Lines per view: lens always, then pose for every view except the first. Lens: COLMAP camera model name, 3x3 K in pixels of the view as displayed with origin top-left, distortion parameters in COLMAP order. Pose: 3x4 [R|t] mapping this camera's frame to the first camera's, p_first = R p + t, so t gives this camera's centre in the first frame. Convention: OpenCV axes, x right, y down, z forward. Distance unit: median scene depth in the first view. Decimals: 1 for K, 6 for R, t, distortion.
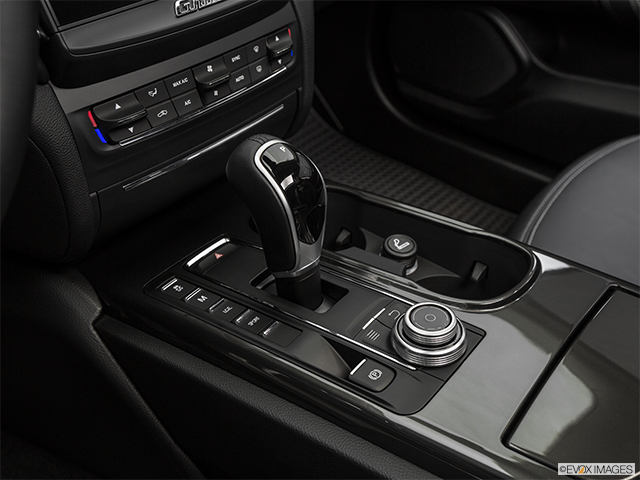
lens RADIAL K [[744.0, 0, 320.0], [0, 744.0, 240.0], [0, 0, 1]] dist [0.000138, -0.023527]
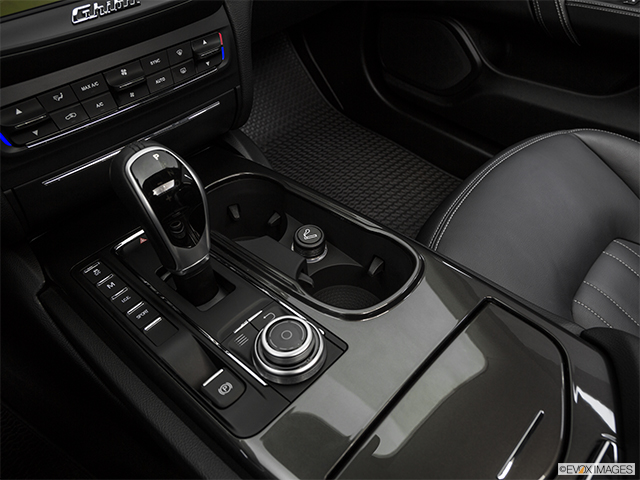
lens RADIAL K [[489.5, 0, 320.0], [0, 489.5, 240.0], [0, 0, 1]] dist [-0.089854, 0.004550]
pose [[0.995584, 0.050932, -0.078856, 0.197946], [-0.039937, 0.990010, 0.135220, -0.093632], [0.084955, -0.131474, 0.987673, 0.308404]]
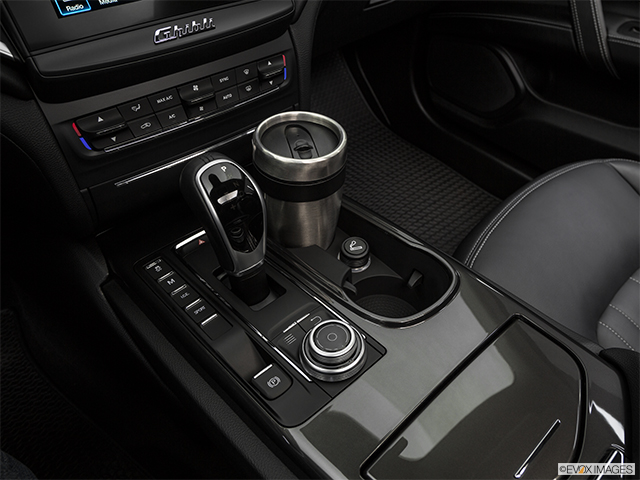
lens RADIAL K [[482.5, 0, 351.2], [0, 482.5, 239.0], [0, 0, 1]] dist [-0.097924, 0.008941]
pose [[0.989482, 0.109937, -0.094021, 0.189279], [-0.098477, 0.988012, 0.118891, -0.105913], [0.105965, -0.108382, 0.988446, 0.258229]]
